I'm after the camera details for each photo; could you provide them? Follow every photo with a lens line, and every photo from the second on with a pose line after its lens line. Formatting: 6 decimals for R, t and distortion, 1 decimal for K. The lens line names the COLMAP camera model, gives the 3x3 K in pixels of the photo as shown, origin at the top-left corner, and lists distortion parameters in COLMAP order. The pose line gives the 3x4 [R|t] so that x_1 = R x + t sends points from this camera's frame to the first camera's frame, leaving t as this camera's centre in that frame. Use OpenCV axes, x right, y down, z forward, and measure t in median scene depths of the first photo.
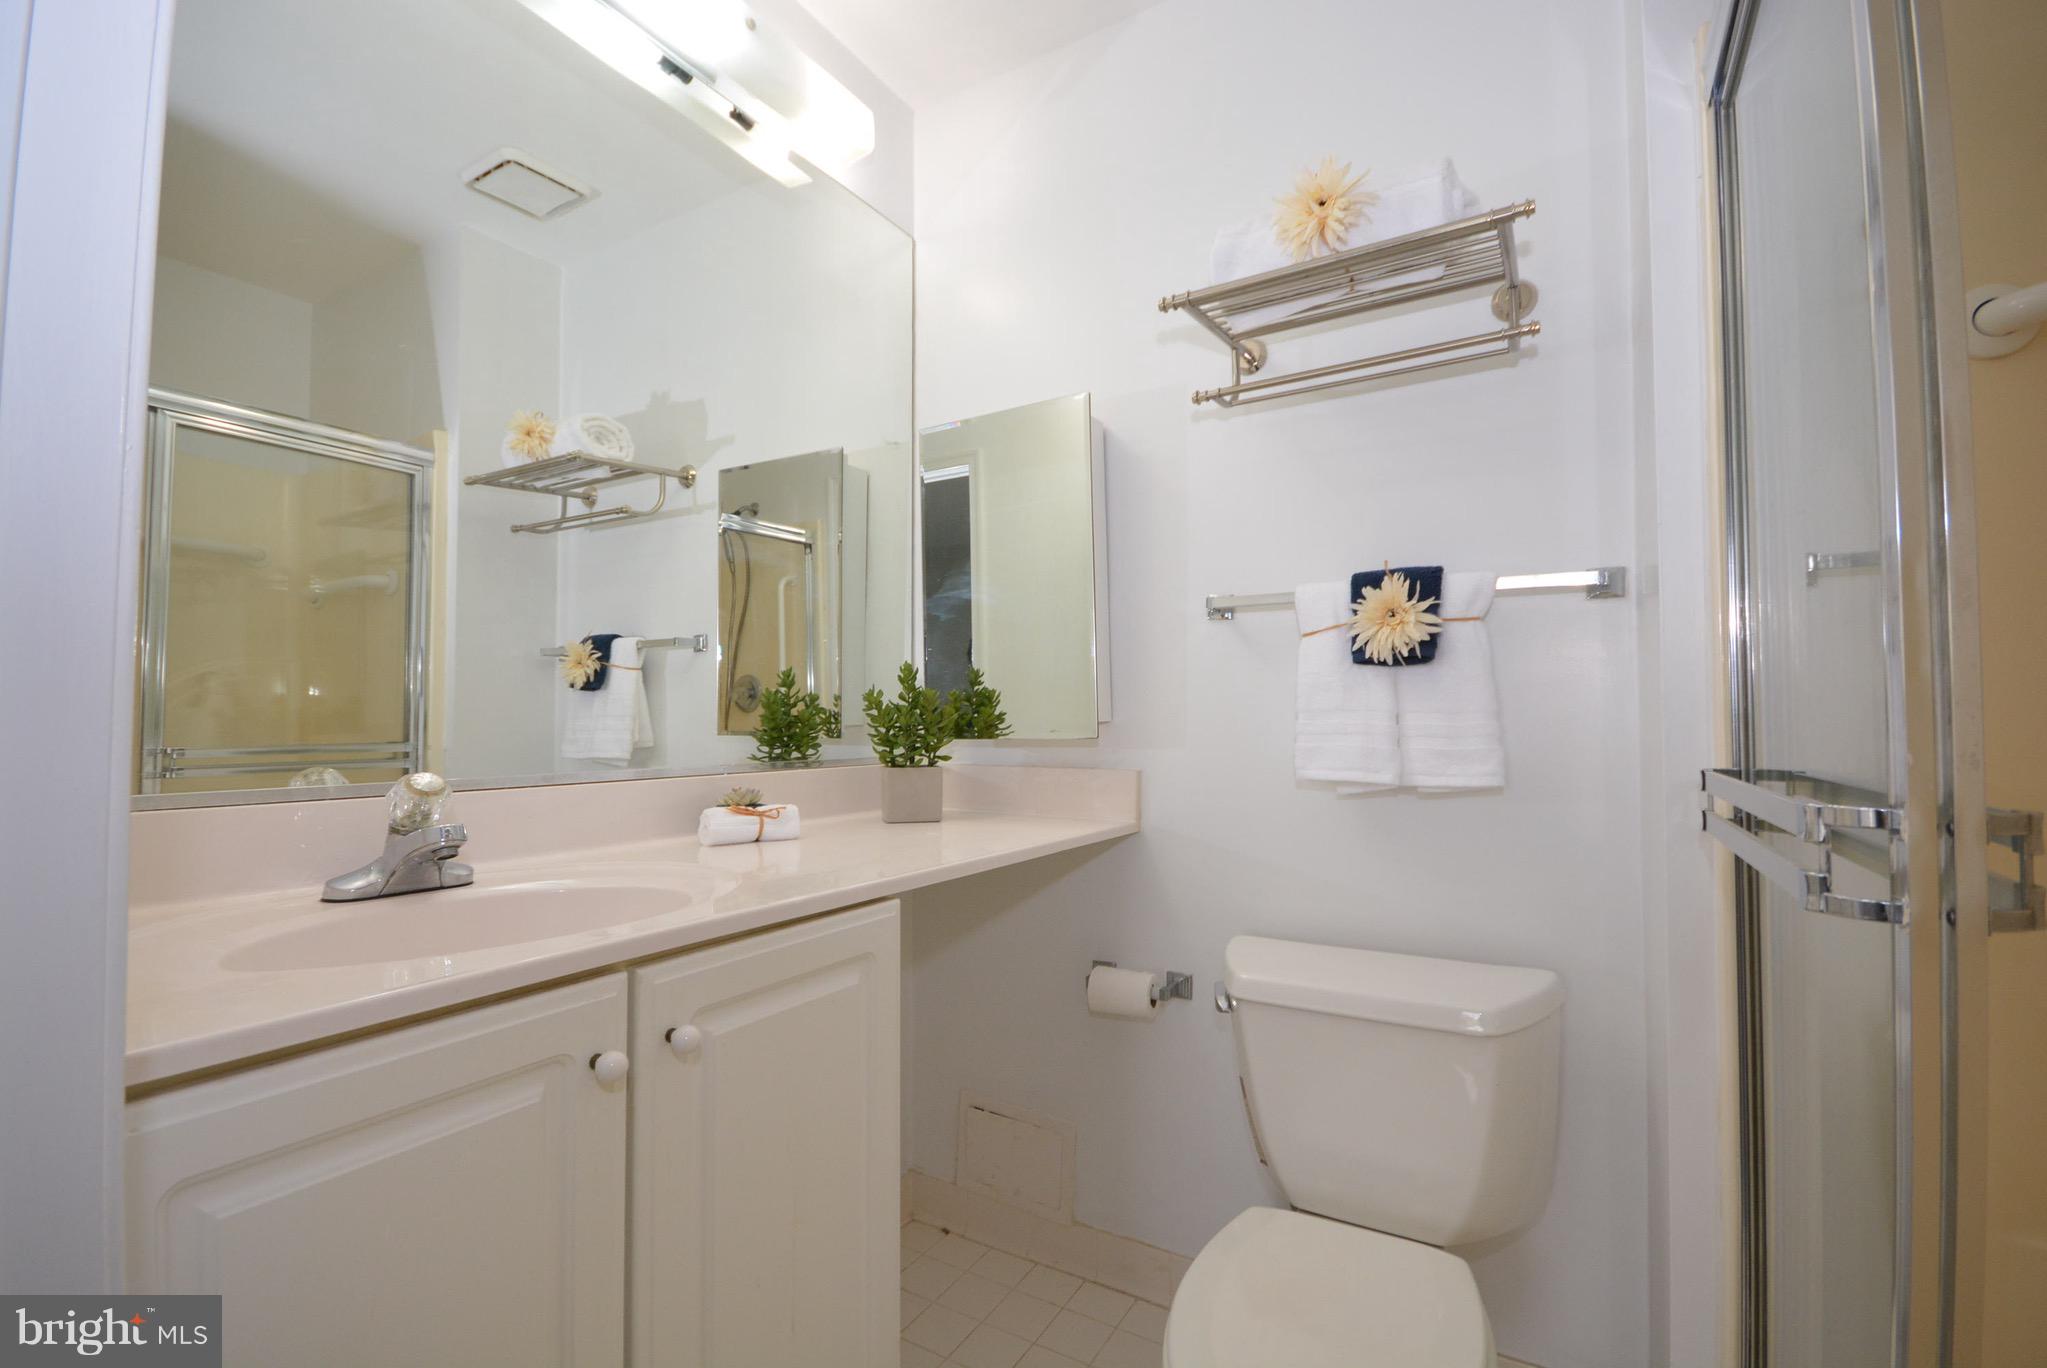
lens RADIAL K [[899.2, 0, 1038.3], [0, 899.2, 686.8], [0, 0, 1]] dist [0.008376, -0.010580]
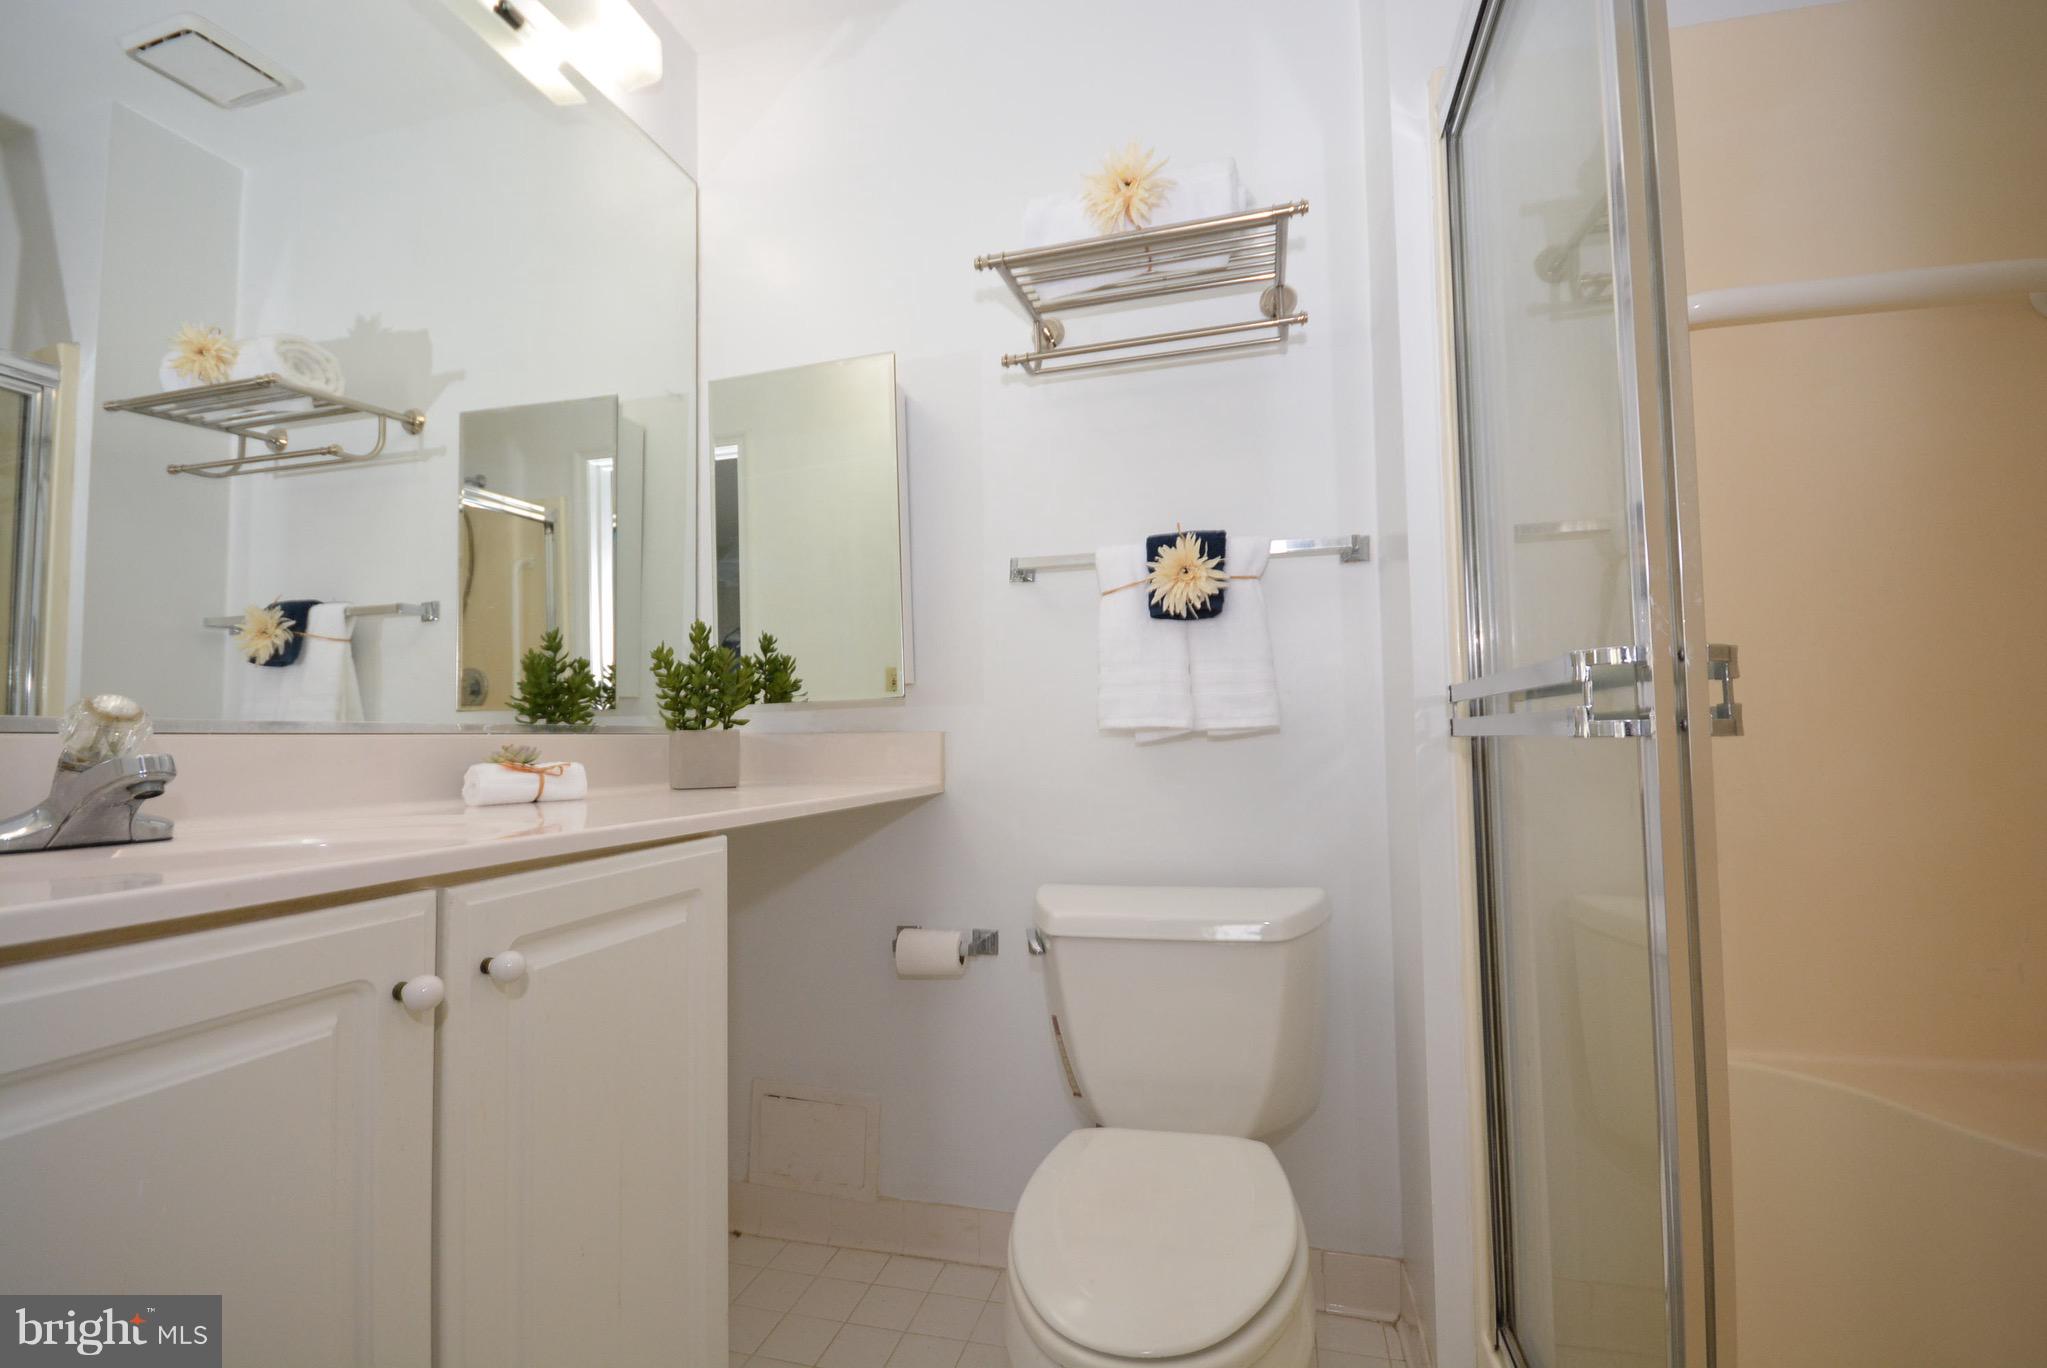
lens RADIAL K [[899.2, 0, 1010.6], [0, 899.2, 711.7], [0, 0, 1]] dist [0.008376, -0.010580]
pose [[0.962825, -0.001536, 0.270121, -0.099301], [0.007864, 0.999719, -0.022347, 0.105721], [-0.270011, 0.023640, 0.962567, 0.011525]]
